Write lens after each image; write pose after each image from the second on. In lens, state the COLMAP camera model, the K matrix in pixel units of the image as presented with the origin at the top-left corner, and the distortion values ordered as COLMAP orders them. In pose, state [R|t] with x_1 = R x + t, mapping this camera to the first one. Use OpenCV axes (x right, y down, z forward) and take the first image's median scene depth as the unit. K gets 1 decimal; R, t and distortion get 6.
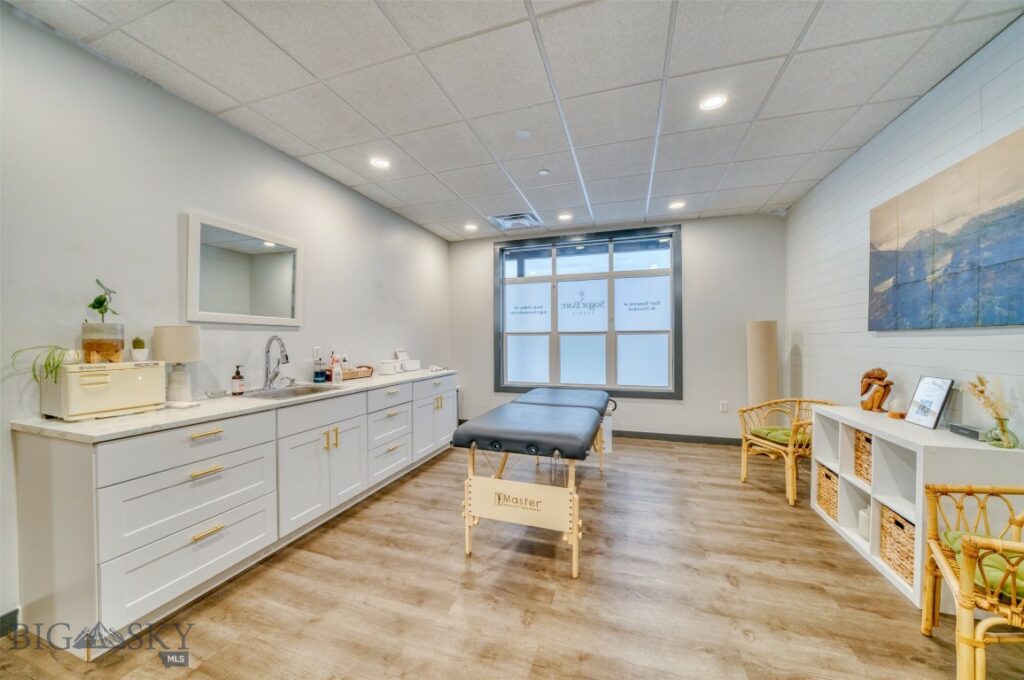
lens RADIAL K [[387.4, 0, 508.7], [0, 387.4, 335.3], [0, 0, 1]] dist [-0.032379, 0.004407]
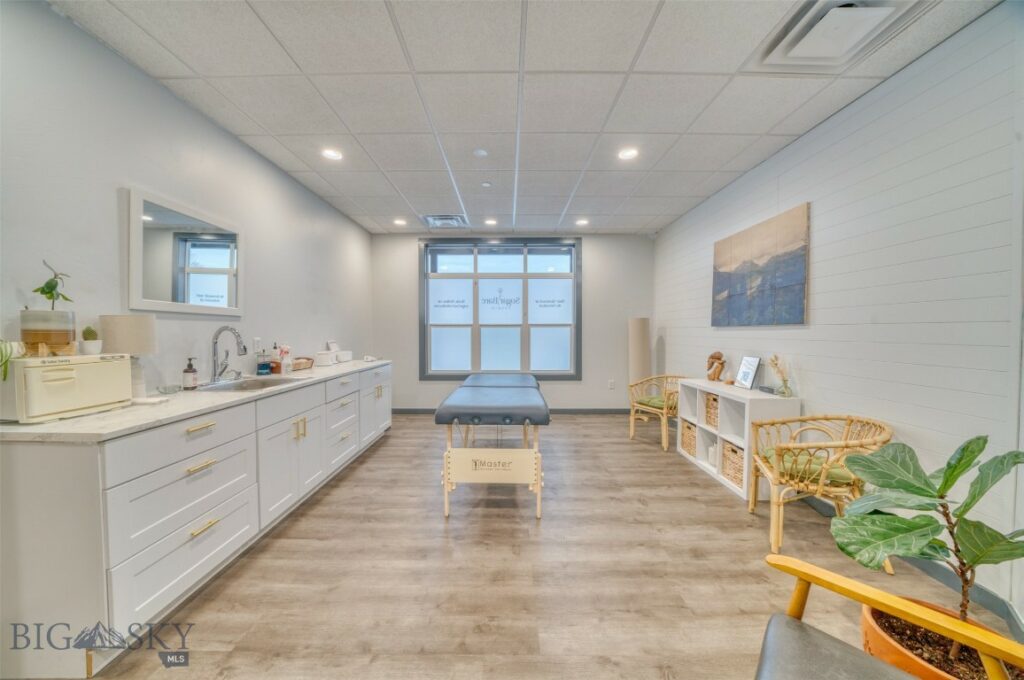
lens RADIAL K [[387.4, 0, 508.7], [0, 387.4, 335.3], [0, 0, 1]] dist [-0.032379, 0.004407]
pose [[0.940922, 0.000339, 0.338624, -0.309162], [-0.007828, 0.999754, 0.020752, -0.001508], [-0.338534, -0.022176, 0.940693, -0.138656]]
